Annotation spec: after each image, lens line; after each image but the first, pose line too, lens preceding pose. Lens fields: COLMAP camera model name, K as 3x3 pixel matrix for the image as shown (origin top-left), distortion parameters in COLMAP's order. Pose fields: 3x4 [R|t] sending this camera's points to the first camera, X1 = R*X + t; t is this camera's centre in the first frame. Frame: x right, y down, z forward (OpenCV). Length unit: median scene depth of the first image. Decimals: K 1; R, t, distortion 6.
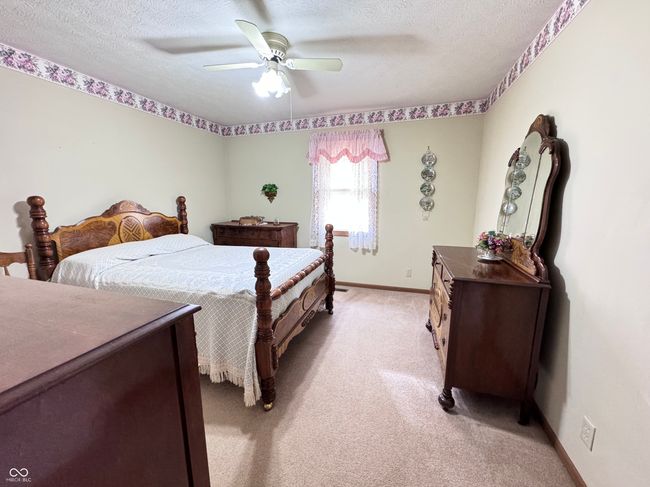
lens RADIAL K [[260.0, 0, 324.9], [0, 260.0, 244.3], [0, 0, 1]] dist [-0.000328, 0.000225]
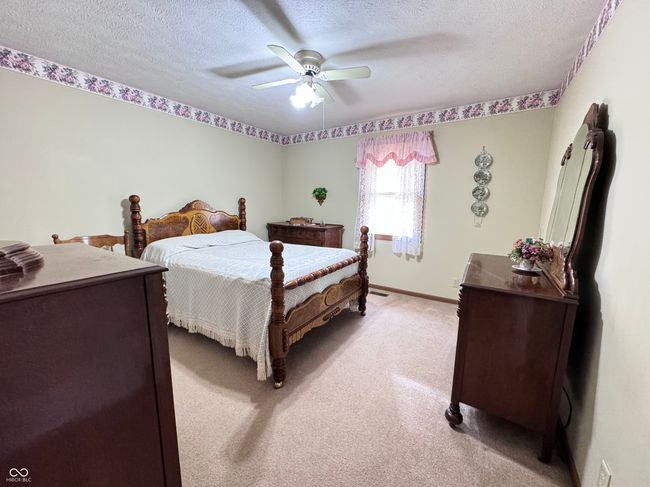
lens RADIAL K [[260.0, 0, 325.2], [0, 260.0, 244.5], [0, 0, 1]] dist [-0.000328, 0.000225]
pose [[0.964595, 0.057091, -0.257481, 0.185717], [-0.062249, 0.997989, -0.011919, 0.021917], [0.256283, 0.027525, 0.966210, -0.029789]]
